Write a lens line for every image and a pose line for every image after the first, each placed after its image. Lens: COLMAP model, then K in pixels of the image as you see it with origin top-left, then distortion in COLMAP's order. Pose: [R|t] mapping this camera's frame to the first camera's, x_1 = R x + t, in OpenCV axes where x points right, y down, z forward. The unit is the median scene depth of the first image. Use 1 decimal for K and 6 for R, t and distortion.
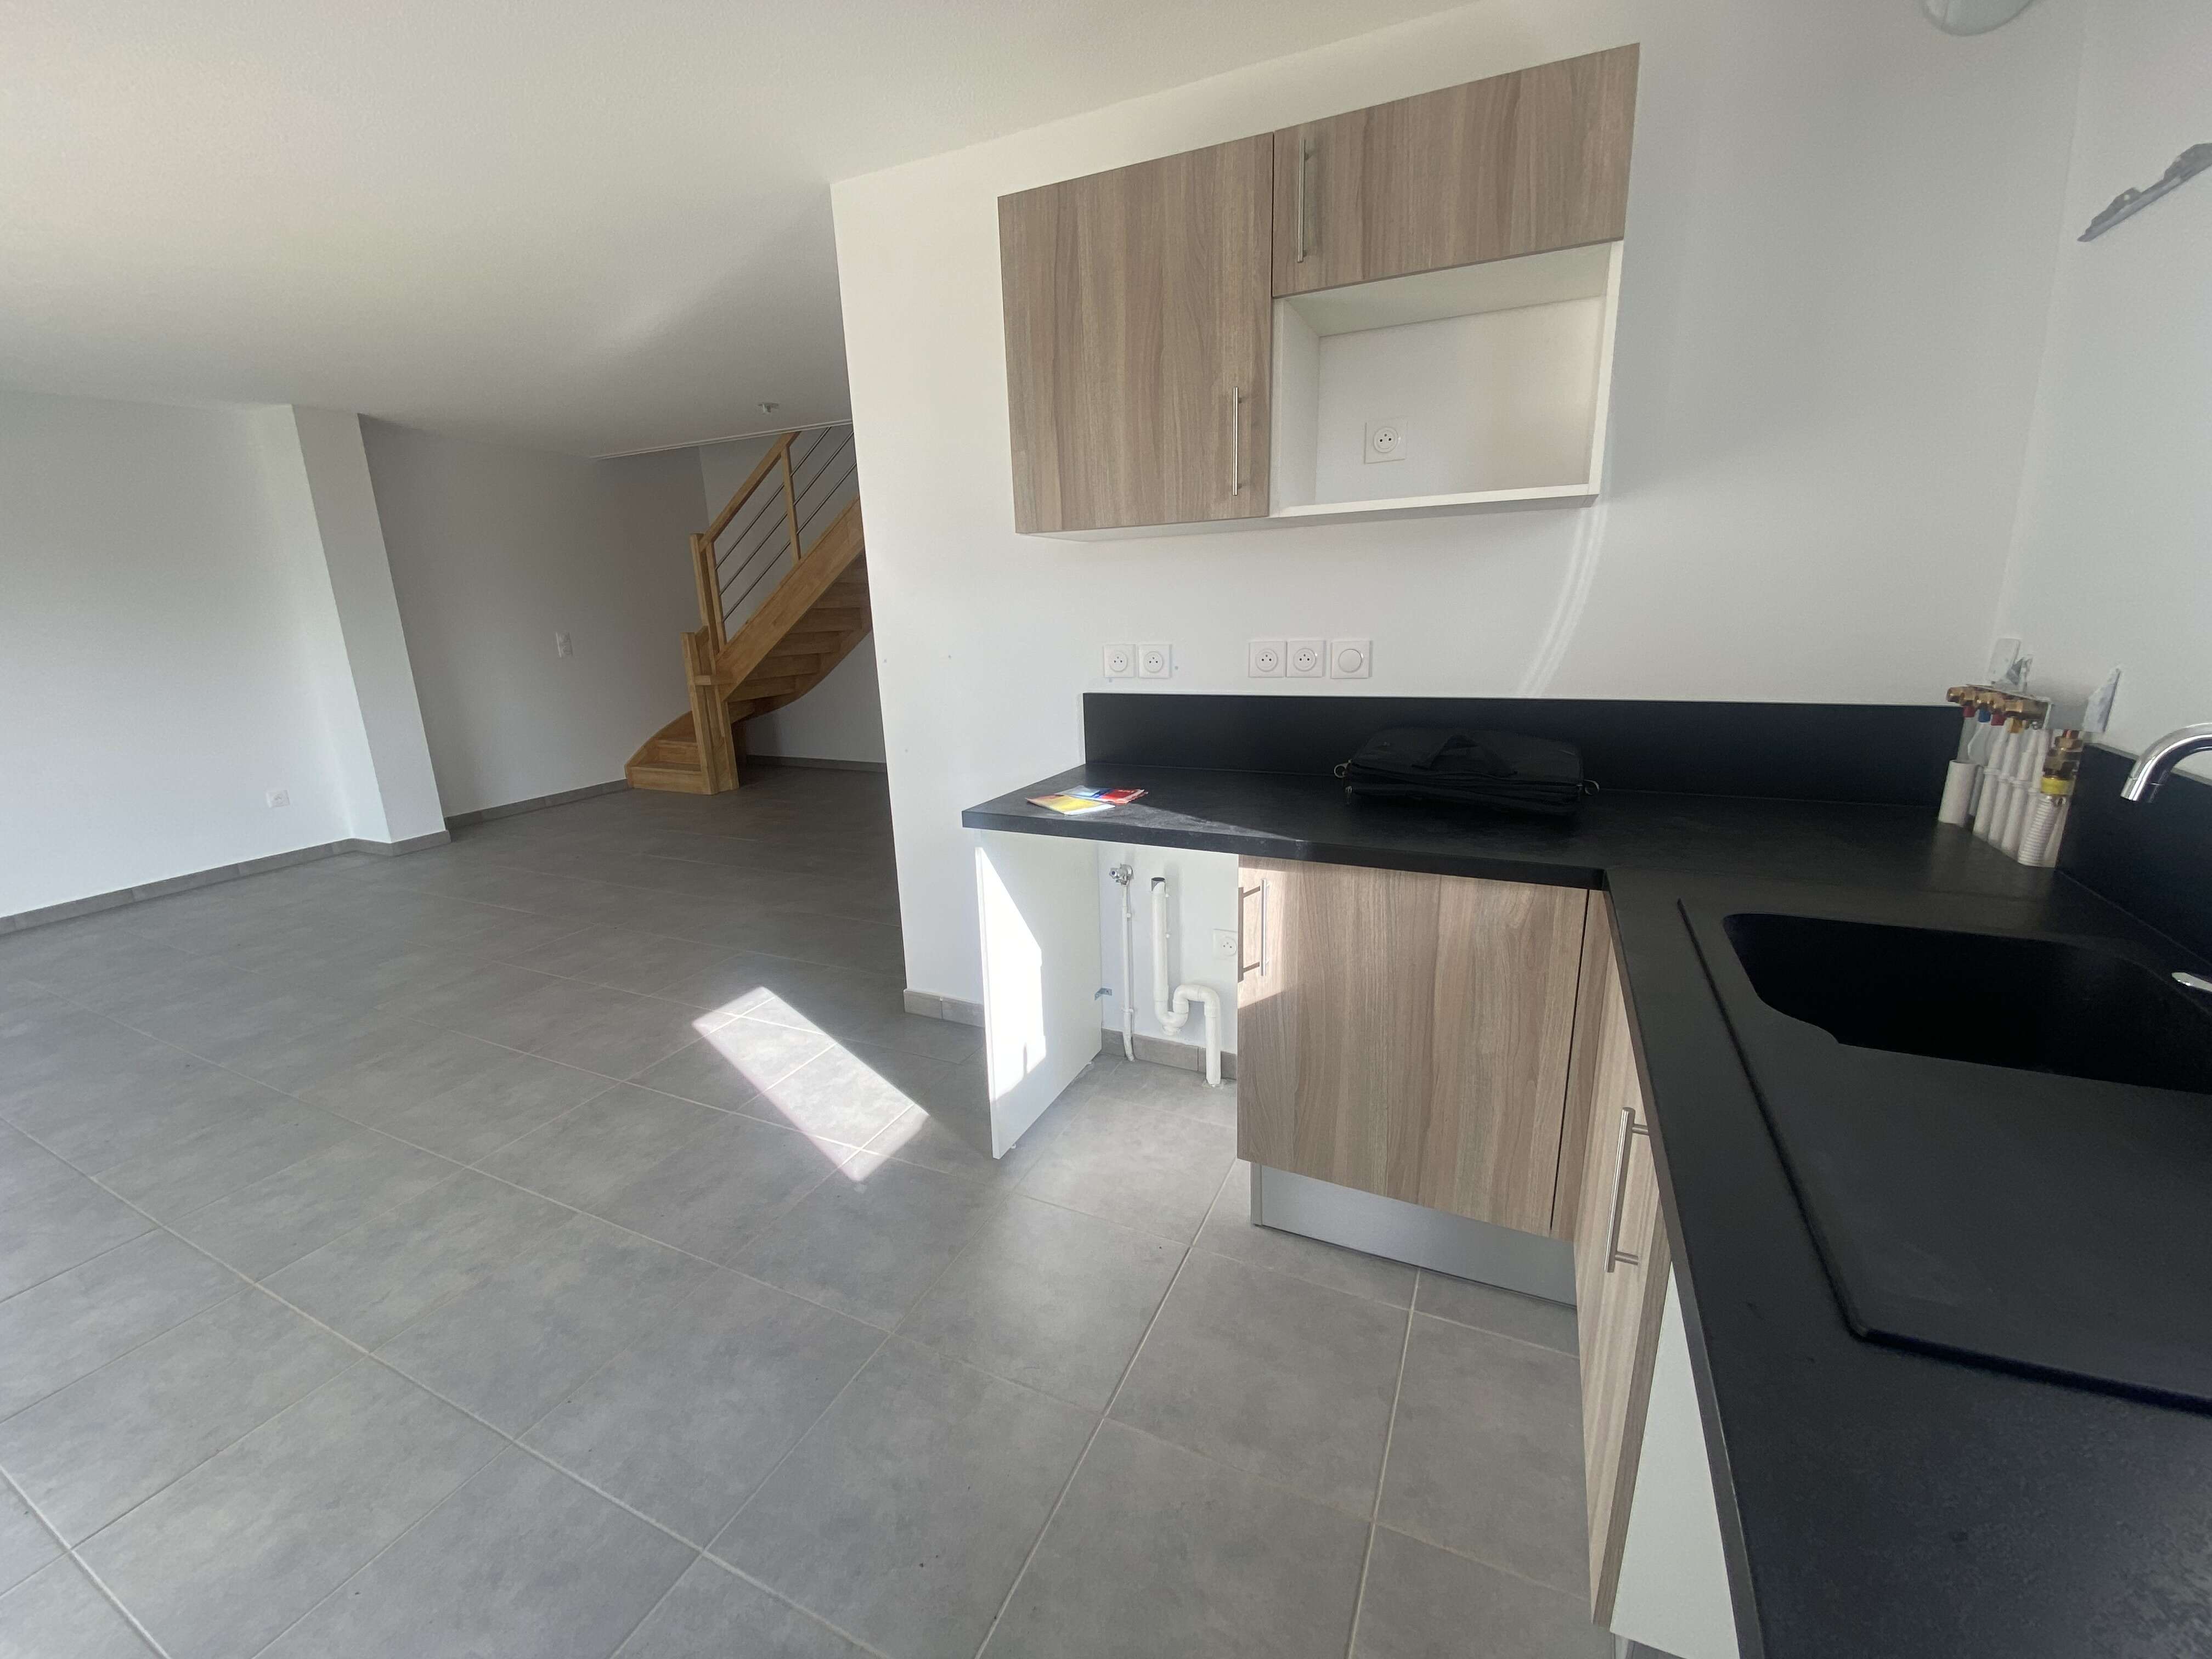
lens RADIAL K [[893.9, 0, 1104.9], [0, 893.9, 834.8], [0, 0, 1]] dist [0.012077, -0.017571]
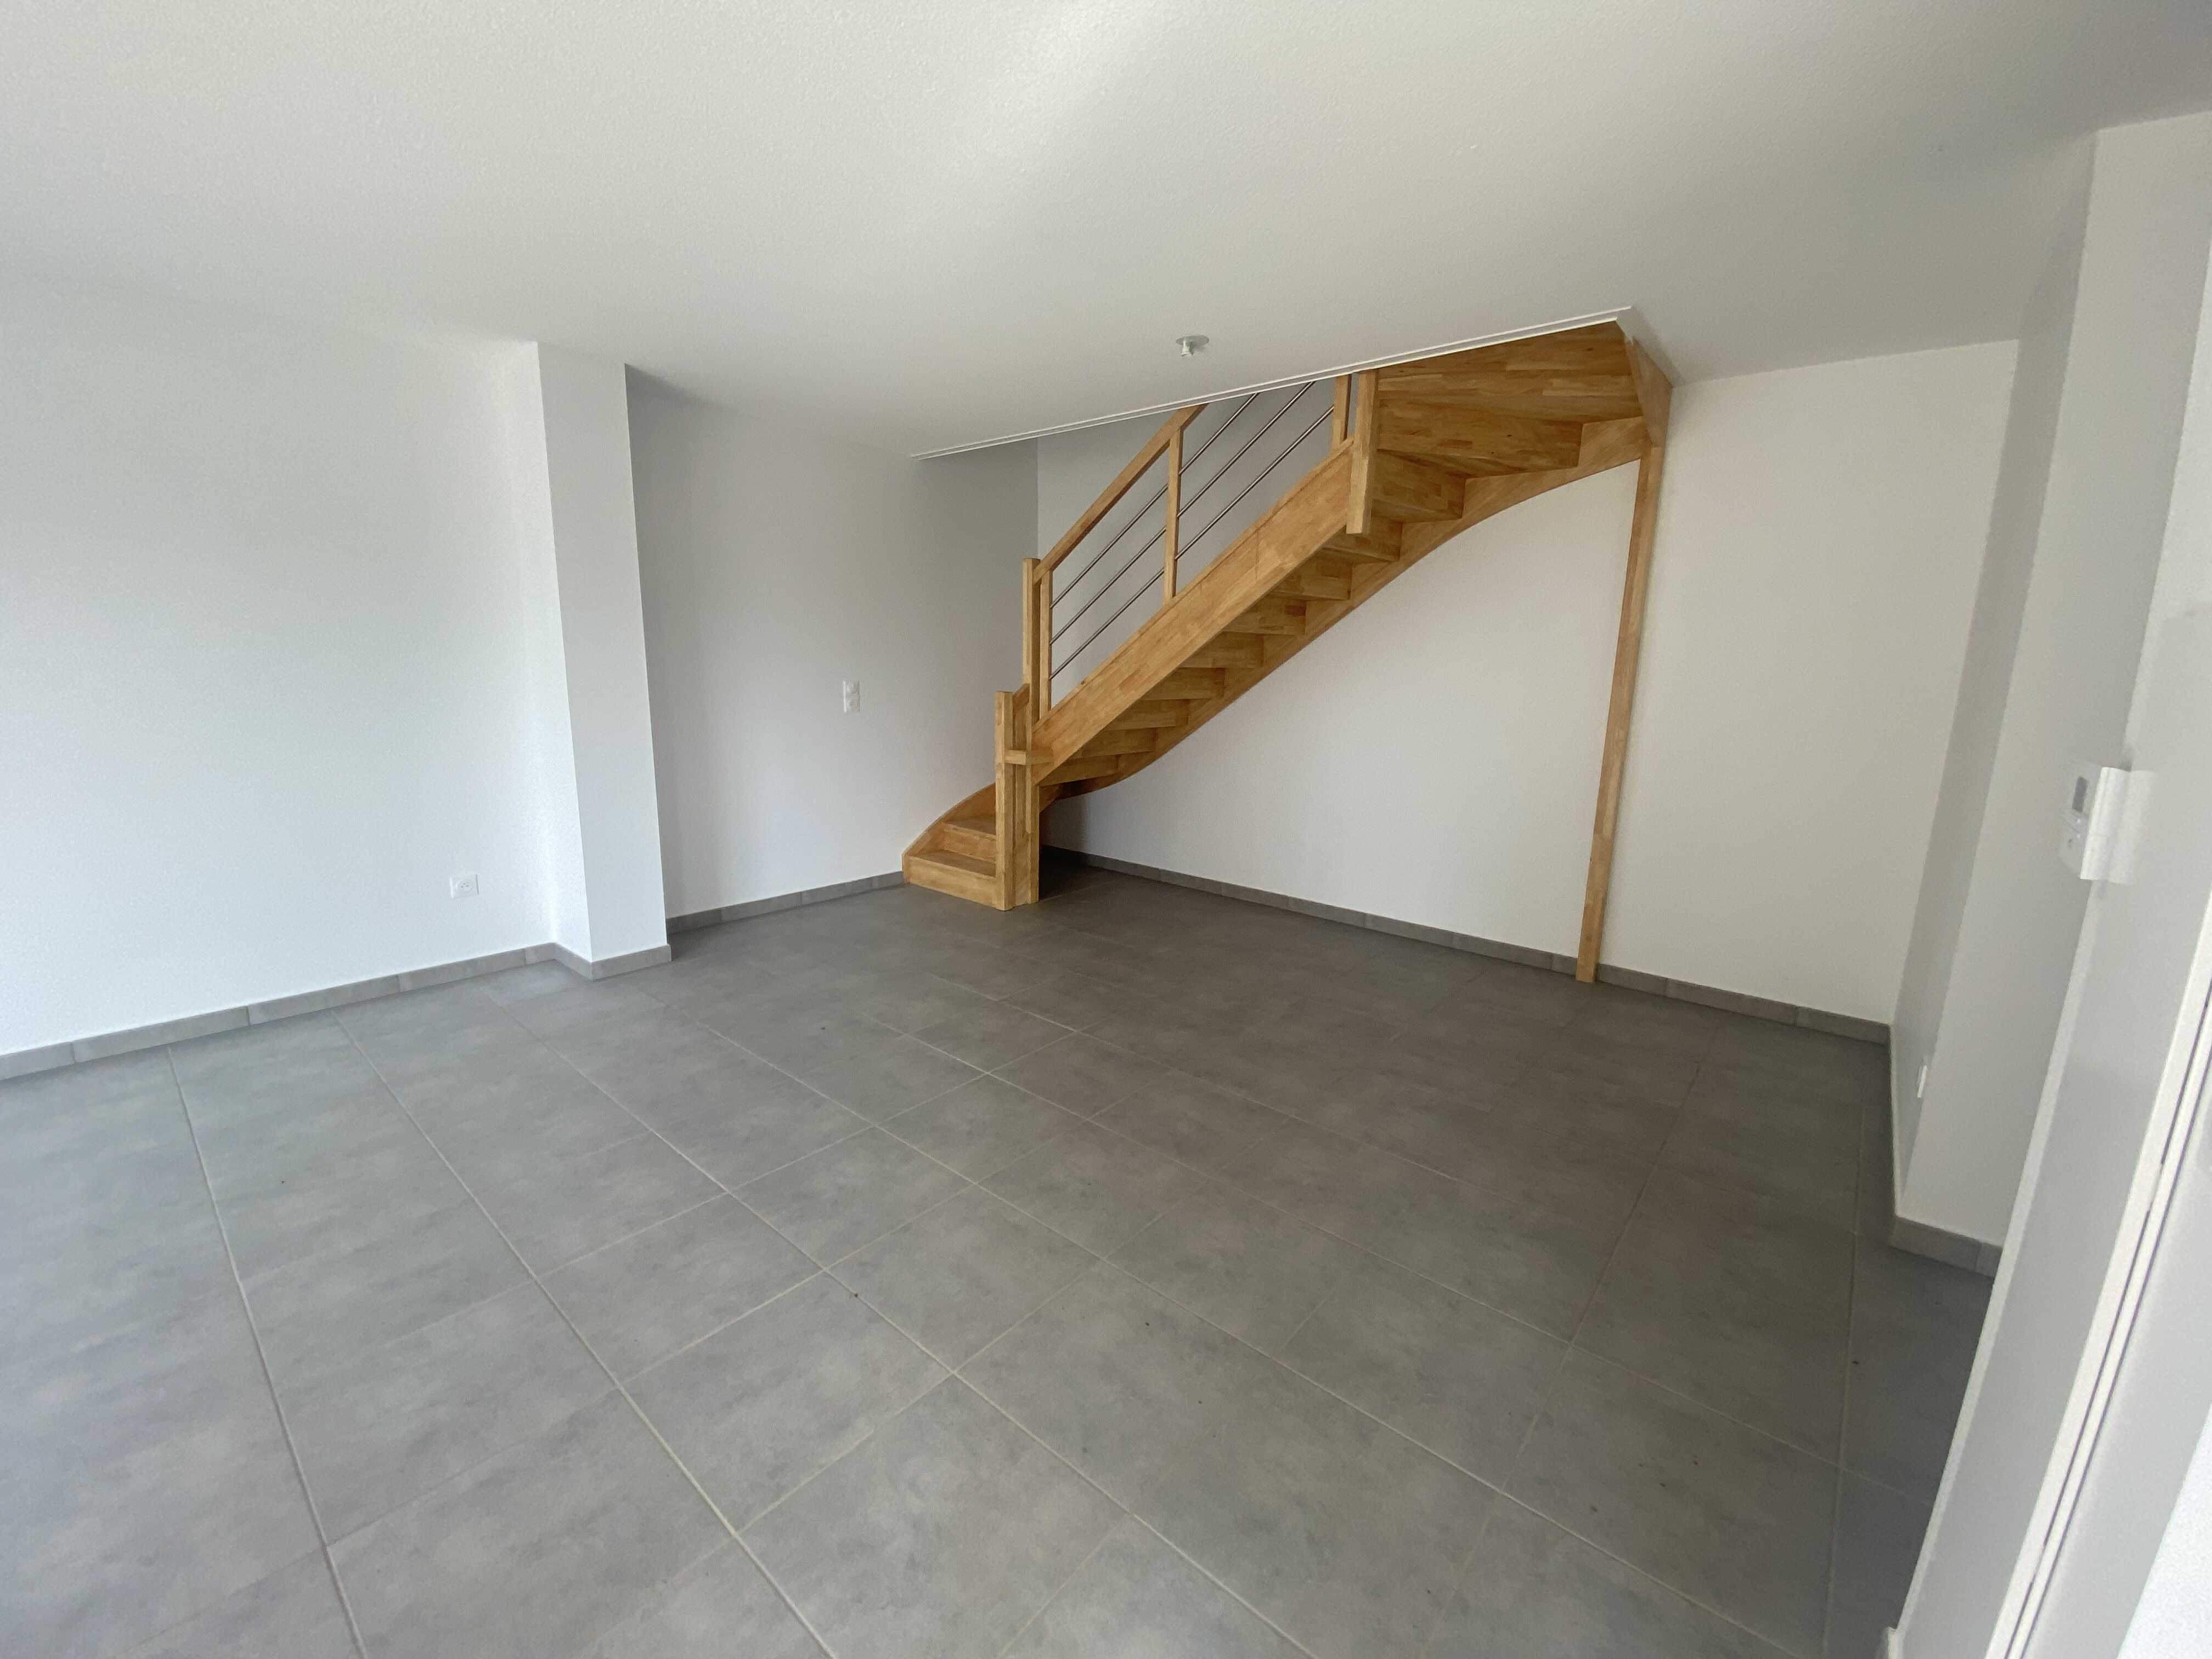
lens RADIAL K [[884.6, 0, 1105.9], [0, 884.6, 833.7], [0, 0, 1]] dist [0.056236, -0.045211]
pose [[0.962851, 0.099314, -0.251105, -0.190800], [-0.114197, 0.992421, -0.045373, -0.086703], [0.244696, 0.072363, 0.966896, 0.326190]]
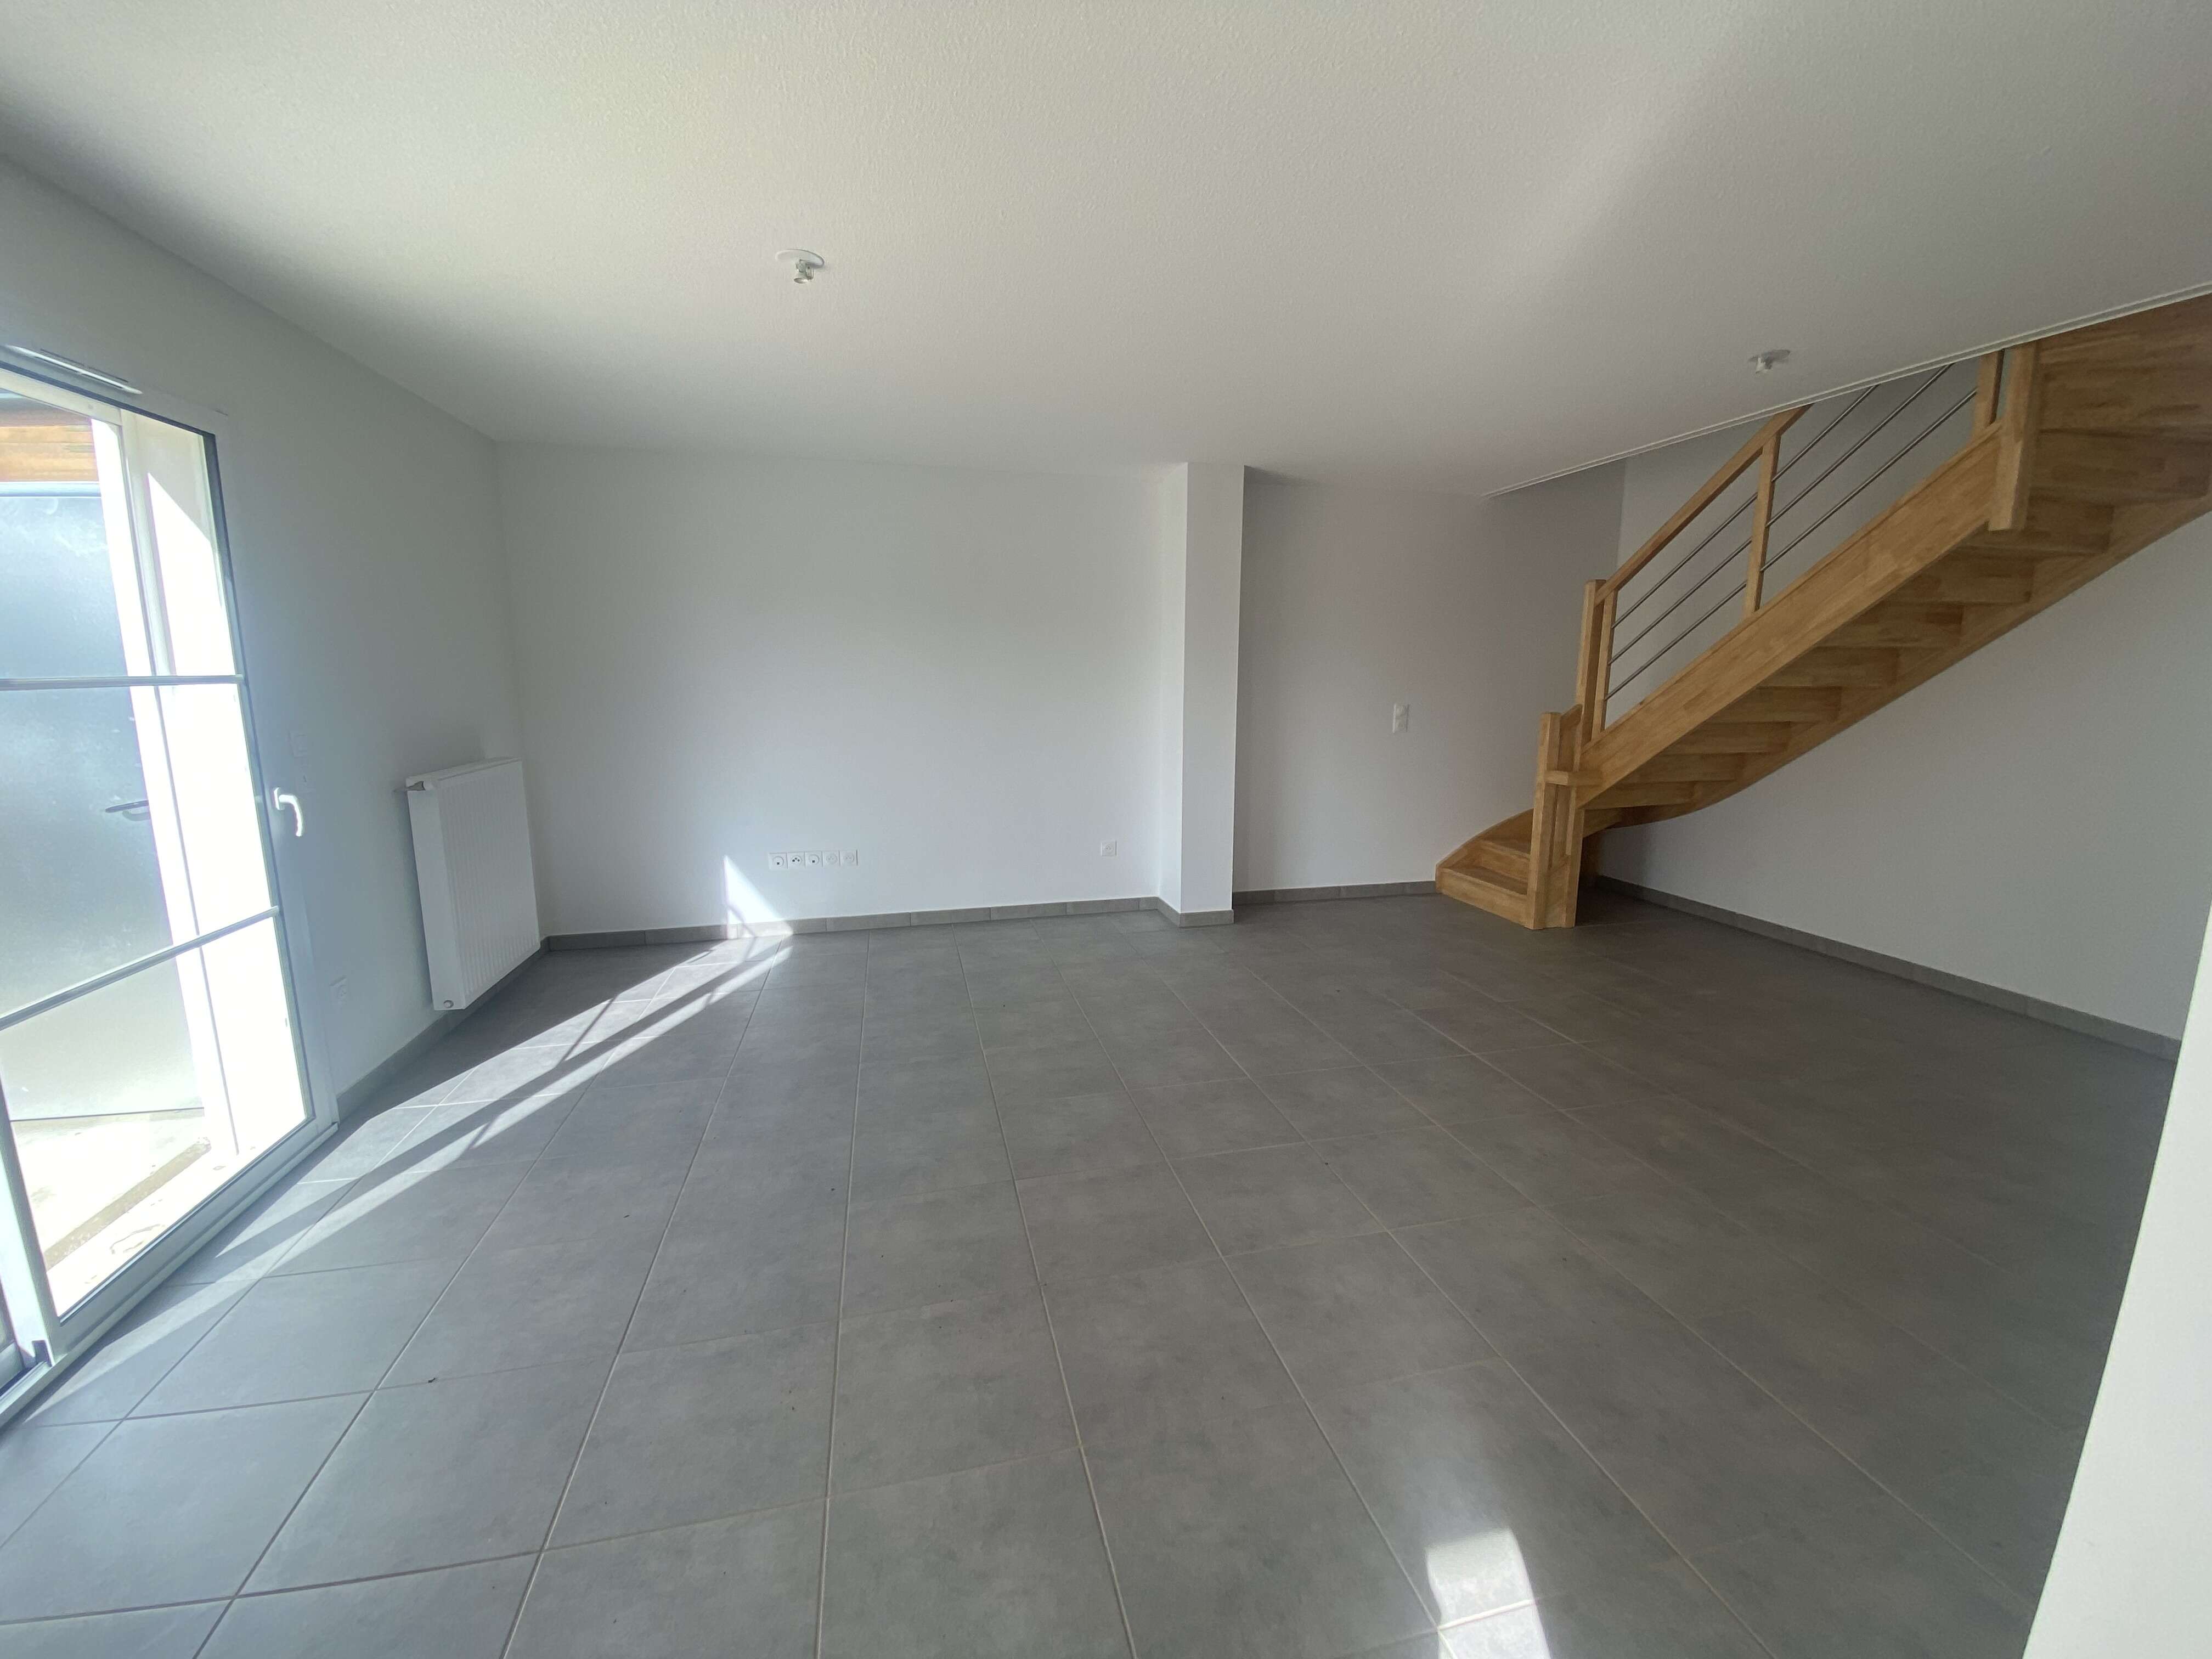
lens RADIAL K [[893.9, 0, 1104.9], [0, 893.9, 834.8], [0, 0, 1]] dist [0.012077, -0.017571]
pose [[0.625925, 0.166048, -0.762001, -0.115203], [-0.217046, 0.975559, 0.034298, -0.071853], [0.749072, 0.143921, 0.646666, 0.257077]]
